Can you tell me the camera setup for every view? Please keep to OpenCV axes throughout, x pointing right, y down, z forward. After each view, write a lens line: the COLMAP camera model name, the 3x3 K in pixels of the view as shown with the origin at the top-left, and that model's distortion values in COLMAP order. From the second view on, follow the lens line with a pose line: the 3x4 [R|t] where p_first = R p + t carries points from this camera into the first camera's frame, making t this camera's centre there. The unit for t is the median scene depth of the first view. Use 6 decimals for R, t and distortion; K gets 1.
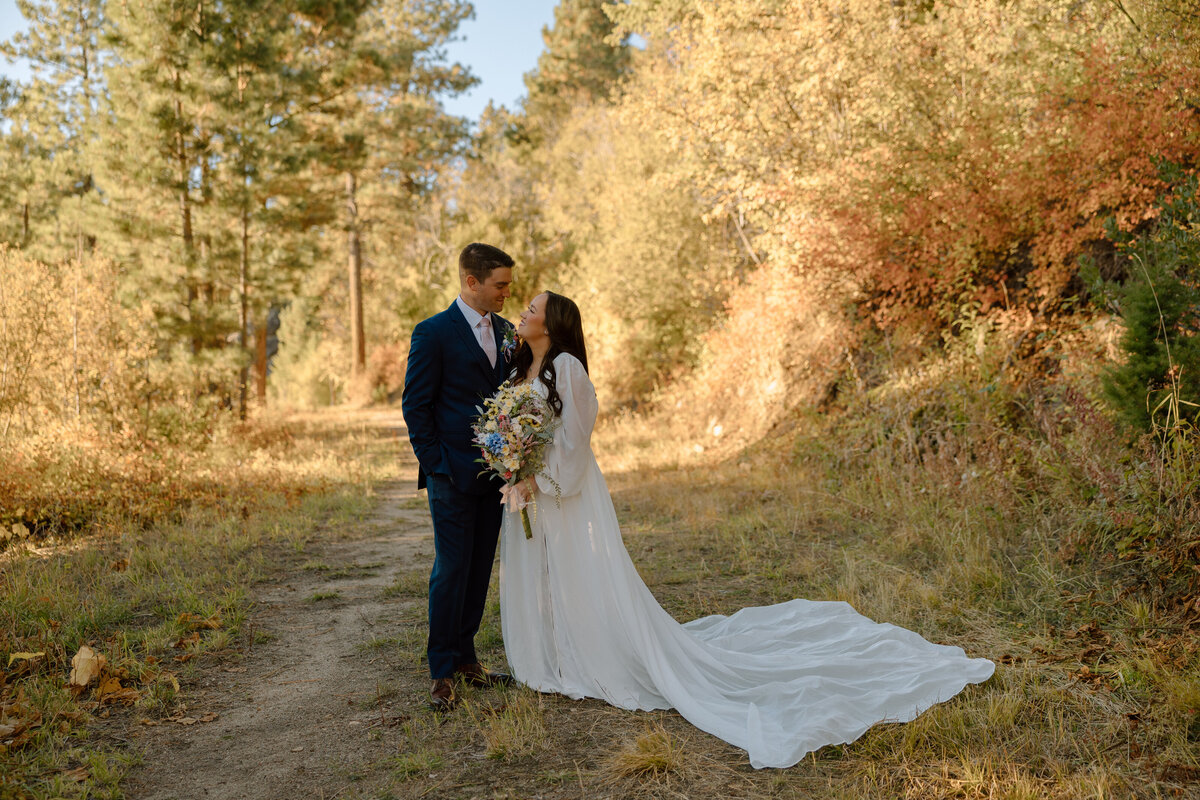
lens RADIAL K [[1366.2, 0, 609.3], [0, 1366.2, 407.2], [0, 0, 1]] dist [-0.019381, 0.000000]
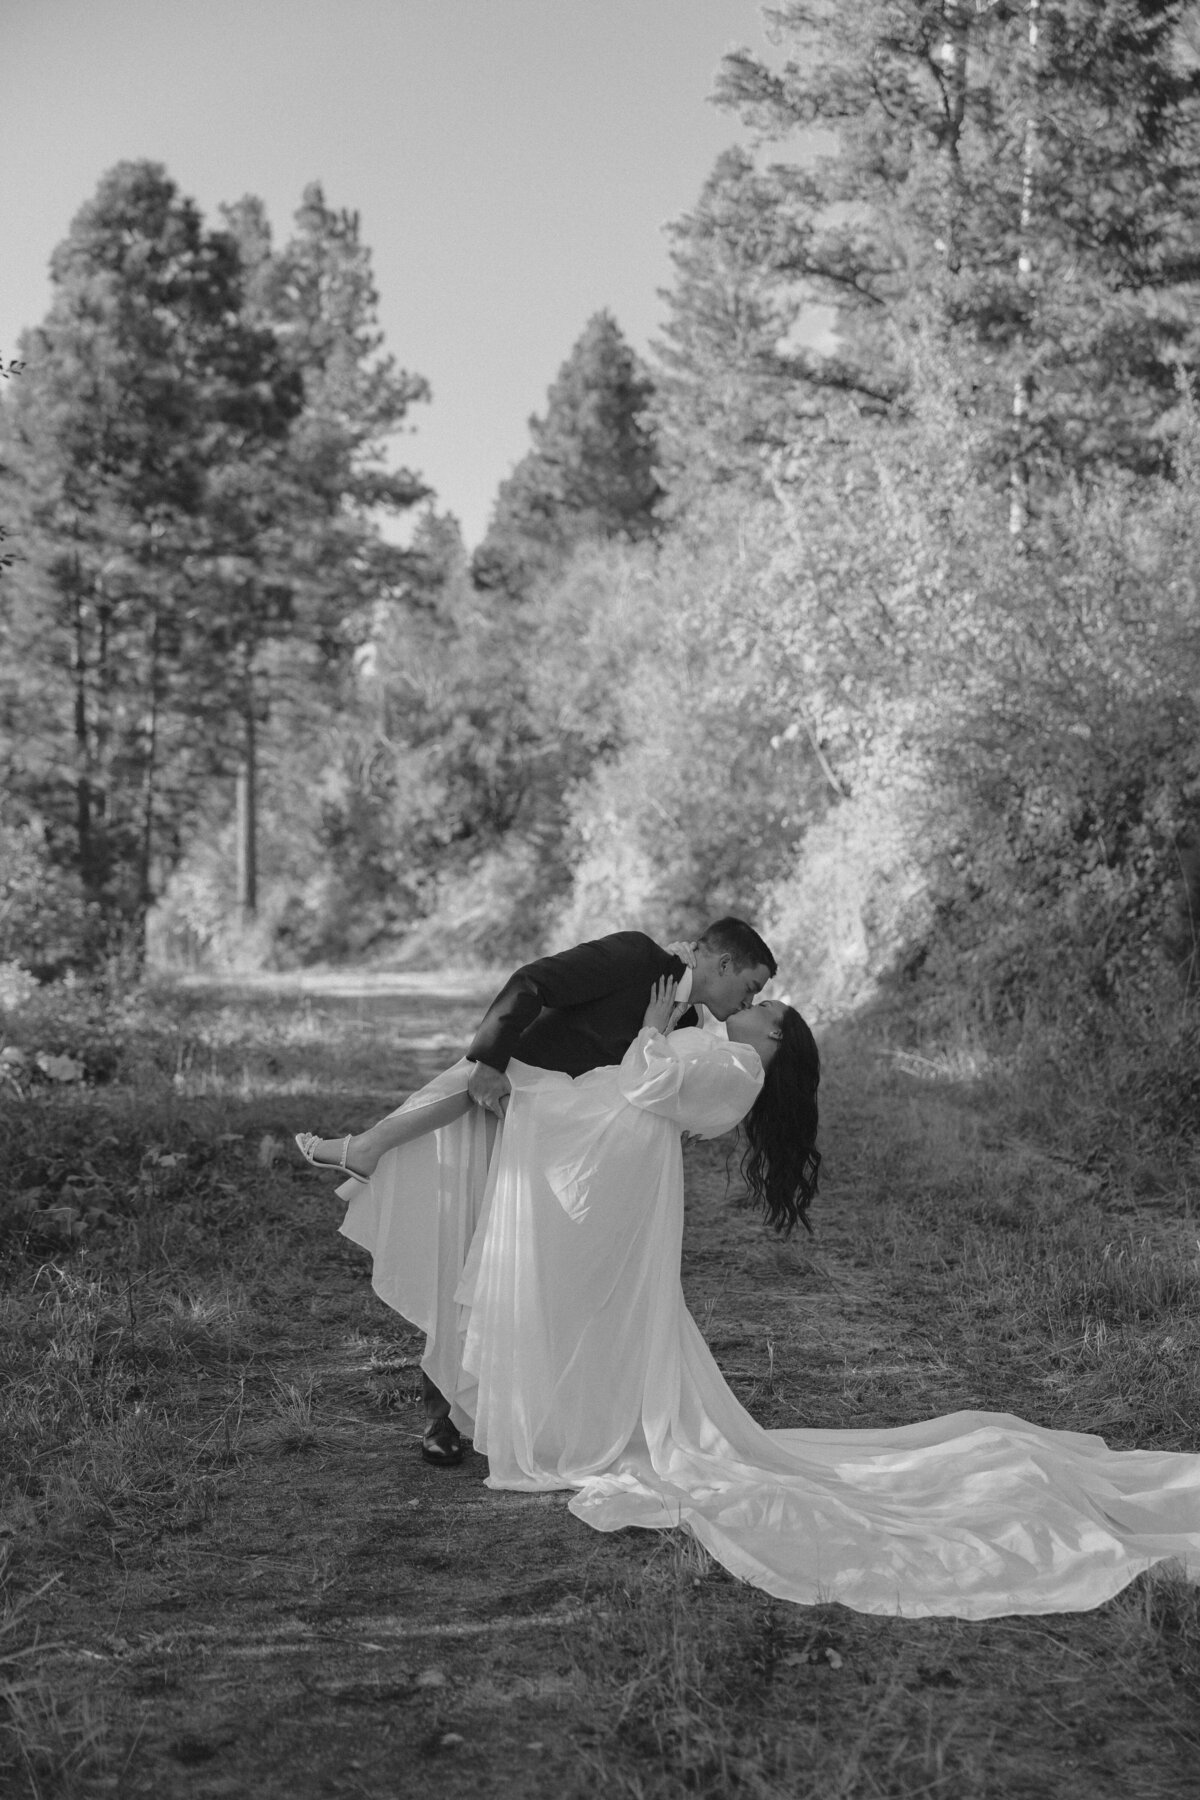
lens RADIAL K [[2218.9, 0, 616.8], [0, 2218.9, 884.0], [0, 0, 1]] dist [-0.019843, 0.000000]
pose [[0.999513, 0.030135, 0.008140, -0.022256], [-0.029701, 0.998356, -0.049024, 0.009634], [-0.009604, 0.048758, 0.998764, -0.216304]]
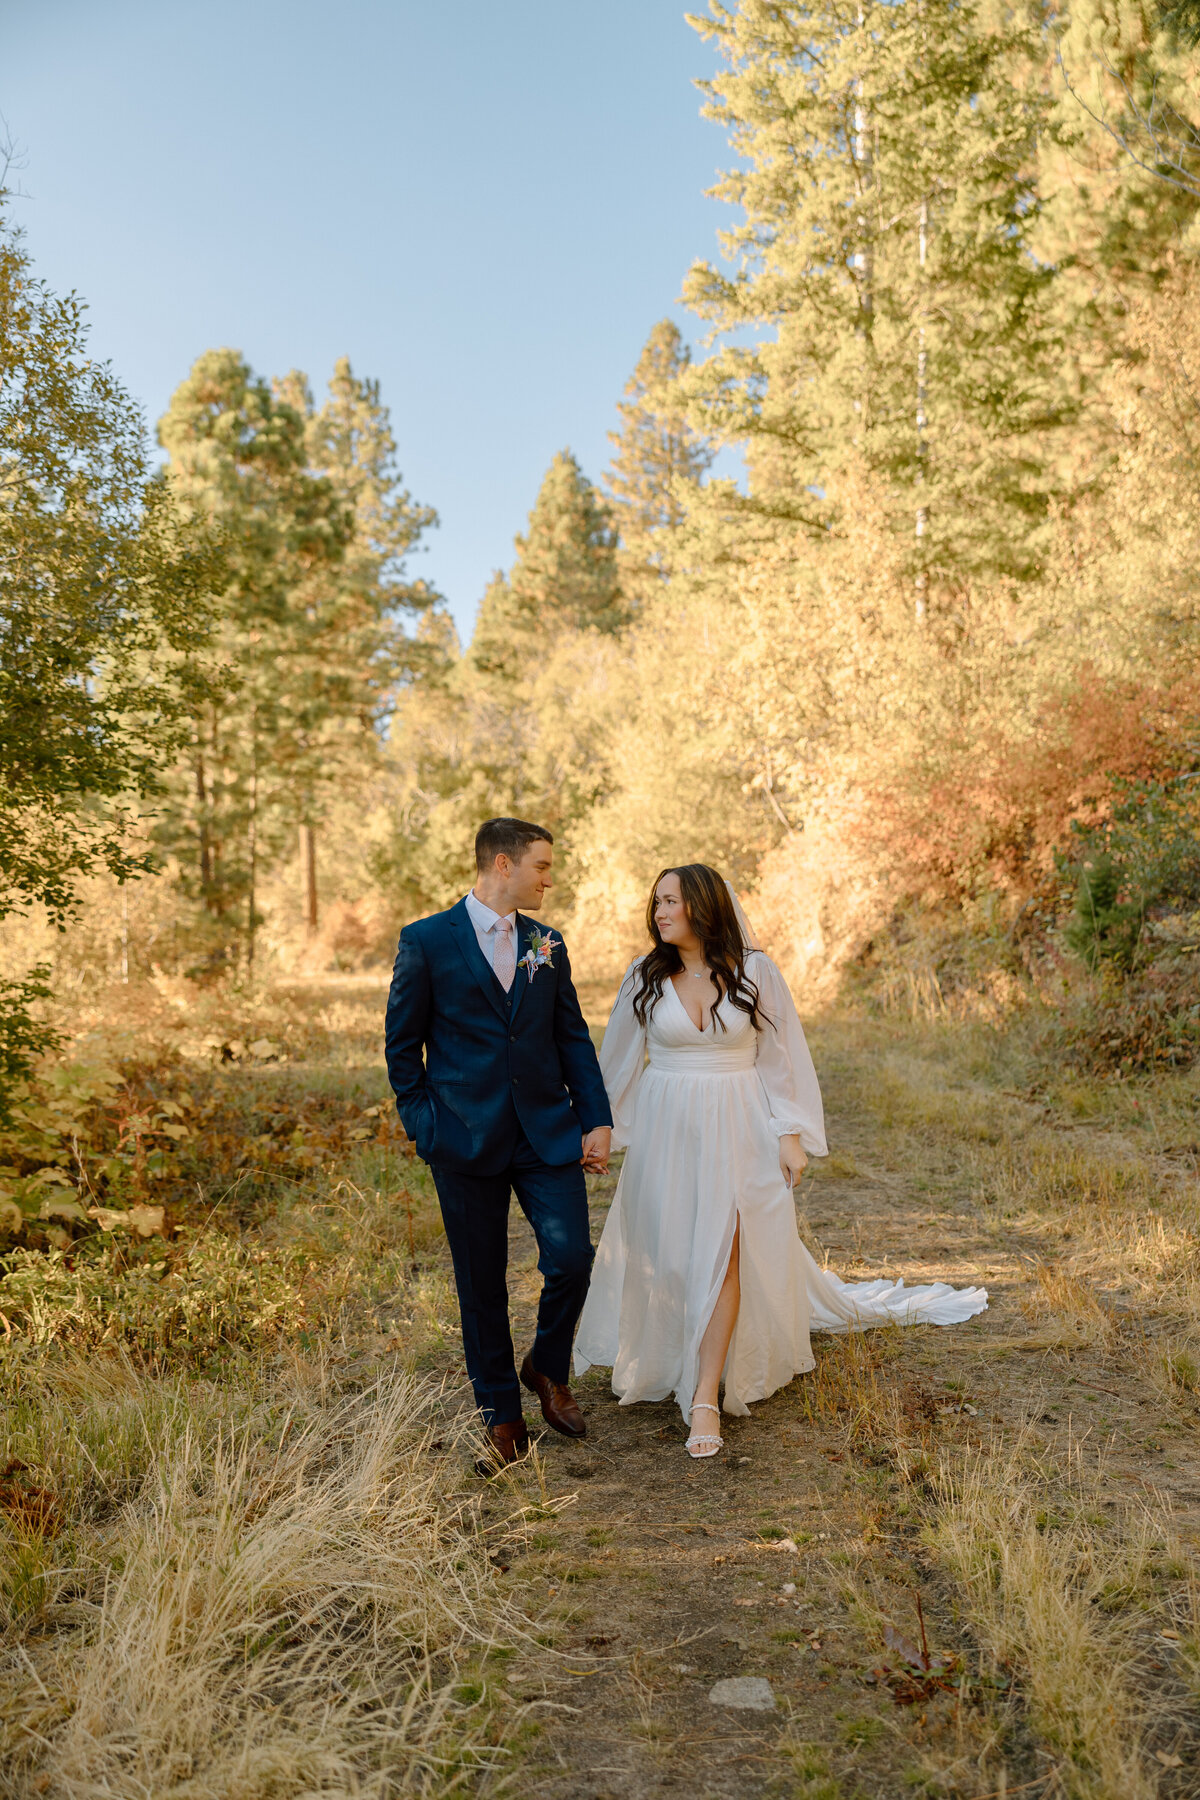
lens RADIAL K [[1748.9, 0, 583.3], [0, 1748.9, 886.4], [0, 0, 1]] dist [-0.009796, 0.000000]
pose [[0.999932, 0.003740, 0.011001, -0.049440], [-0.003126, 0.998460, -0.055383, 0.010196], [-0.011191, 0.055345, 0.998405, -0.250669]]
